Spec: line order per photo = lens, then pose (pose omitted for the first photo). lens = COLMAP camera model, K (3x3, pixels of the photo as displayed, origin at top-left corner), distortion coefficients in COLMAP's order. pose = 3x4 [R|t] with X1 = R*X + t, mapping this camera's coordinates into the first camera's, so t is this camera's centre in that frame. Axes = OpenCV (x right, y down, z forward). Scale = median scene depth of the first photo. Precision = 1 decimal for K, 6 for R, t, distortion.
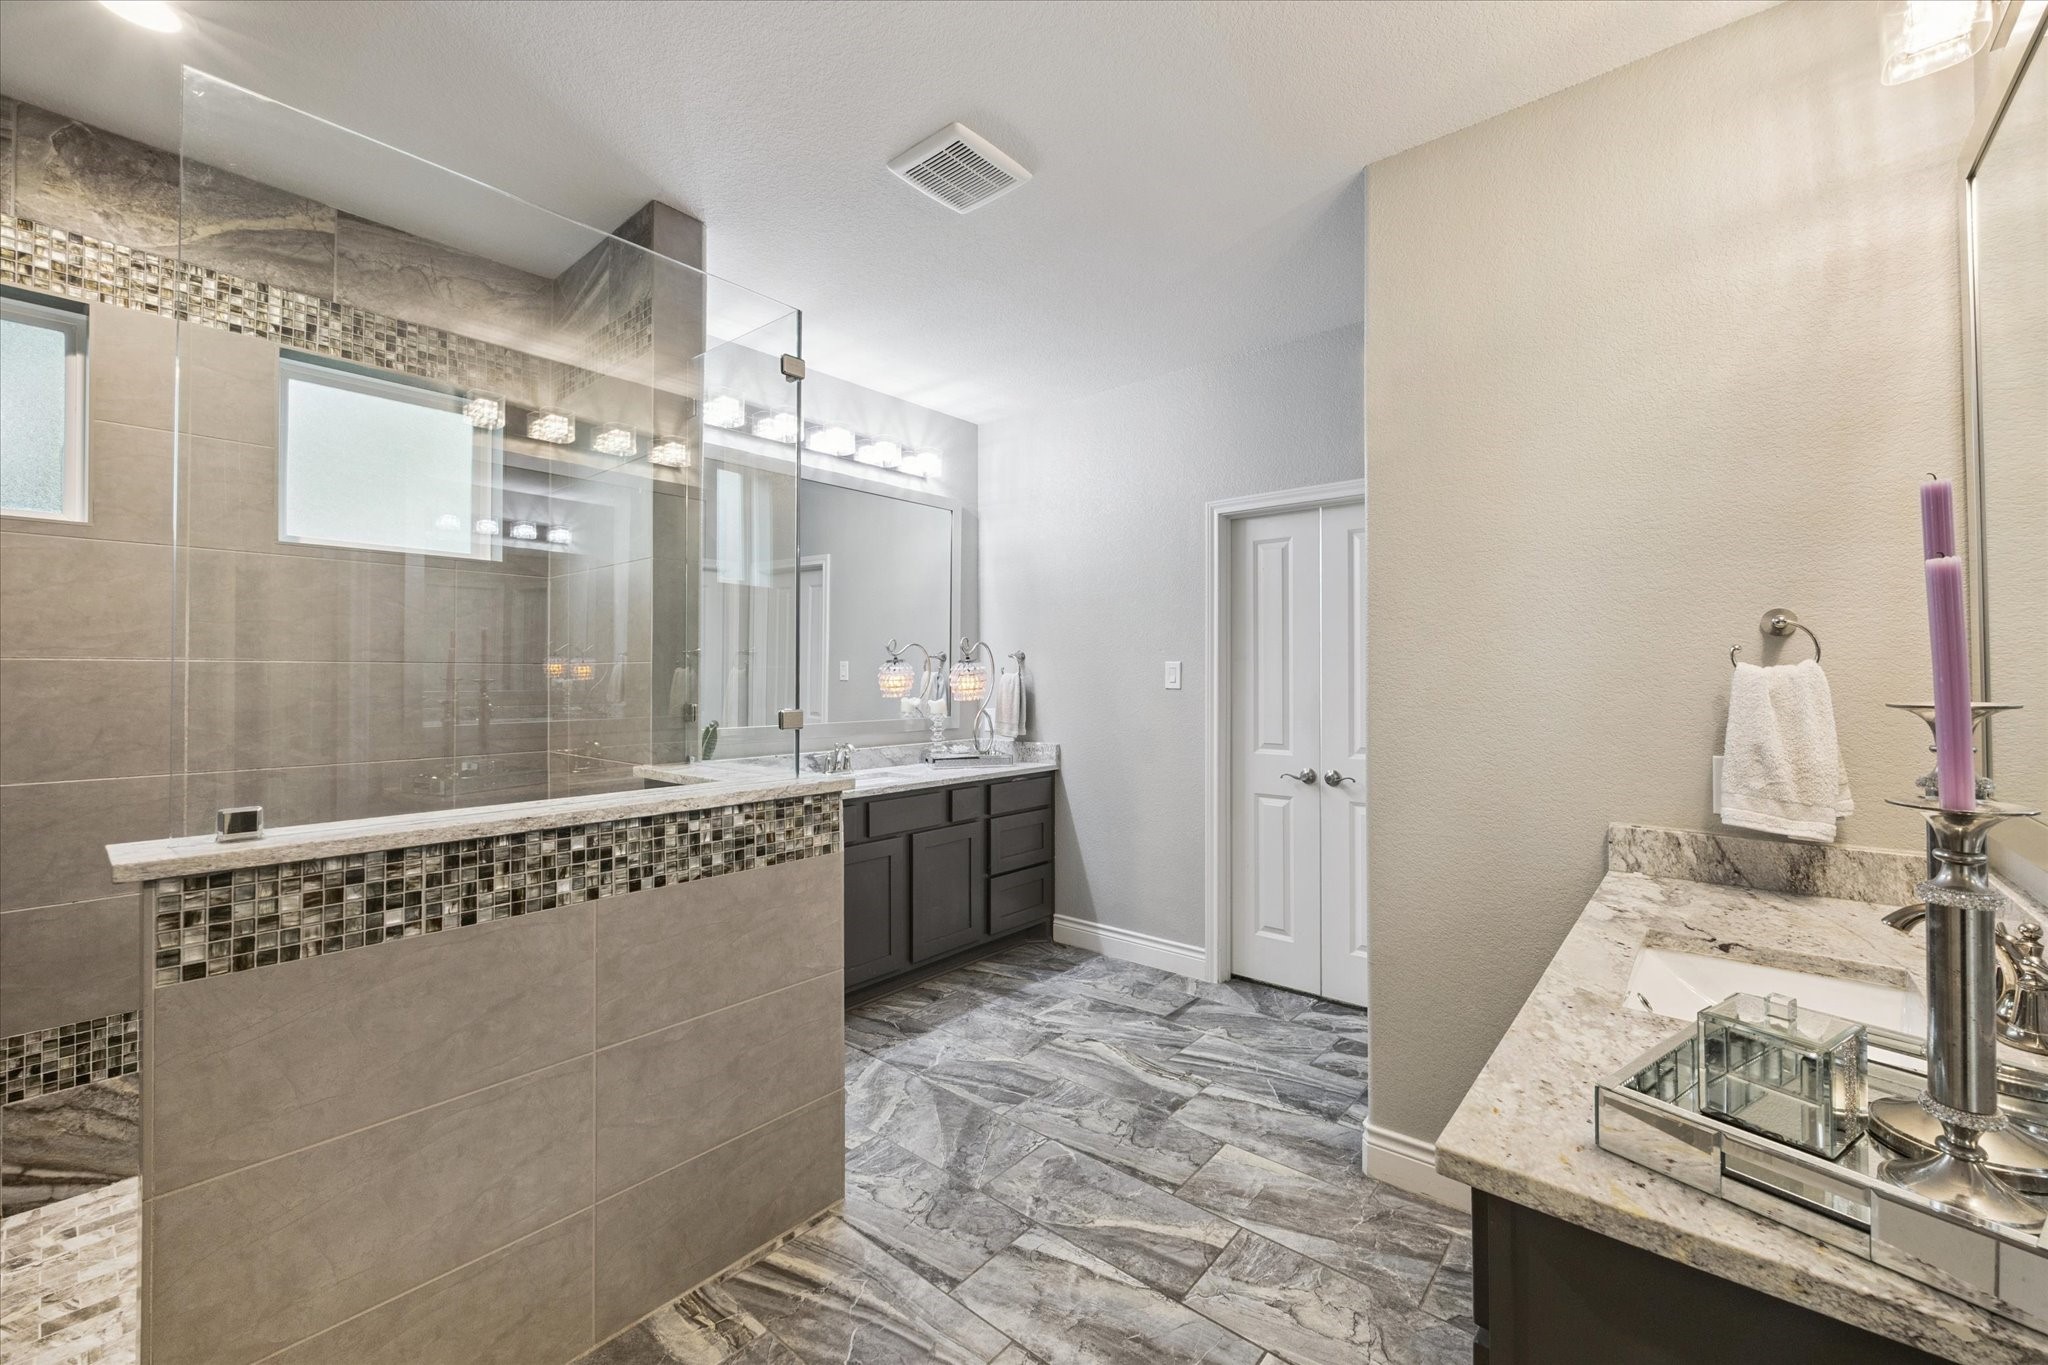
lens RADIAL K [[797.1, 0, 1013.6], [0, 797.1, 671.6], [0, 0, 1]] dist [0.000384, 0.000159]
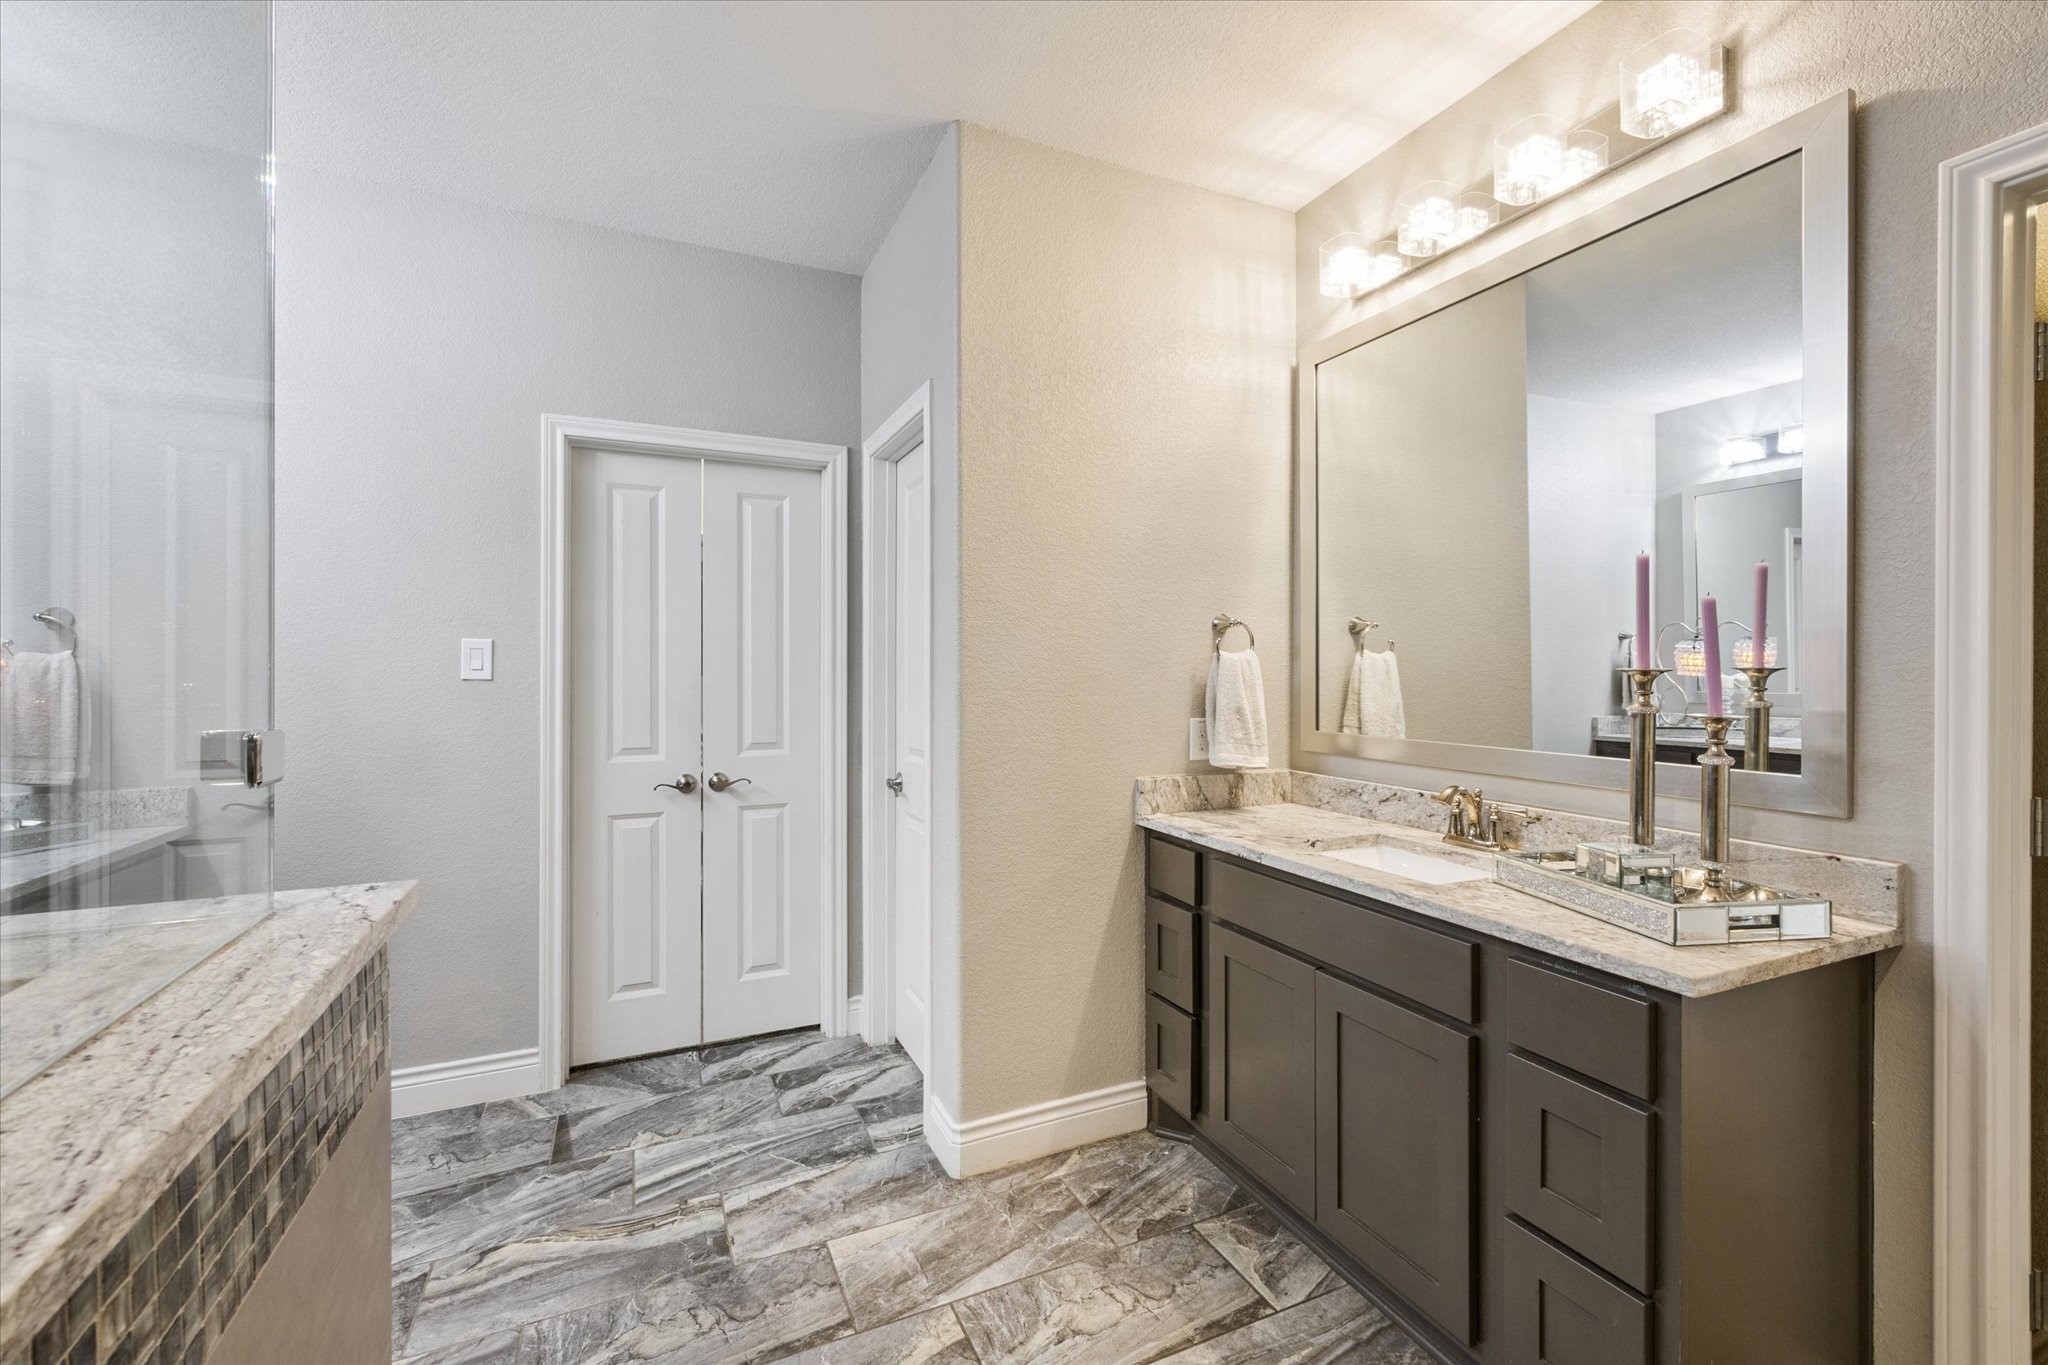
lens RADIAL K [[876.3, 0, 1019.6], [0, 876.3, 677.4], [0, 0, 1]] dist [0.001983, 0.000511]
pose [[0.423671, -0.006931, 0.905790, -0.393257], [-0.005871, 0.999929, 0.010397, 0.013515], [-0.905797, -0.009723, 0.423600, 0.405062]]
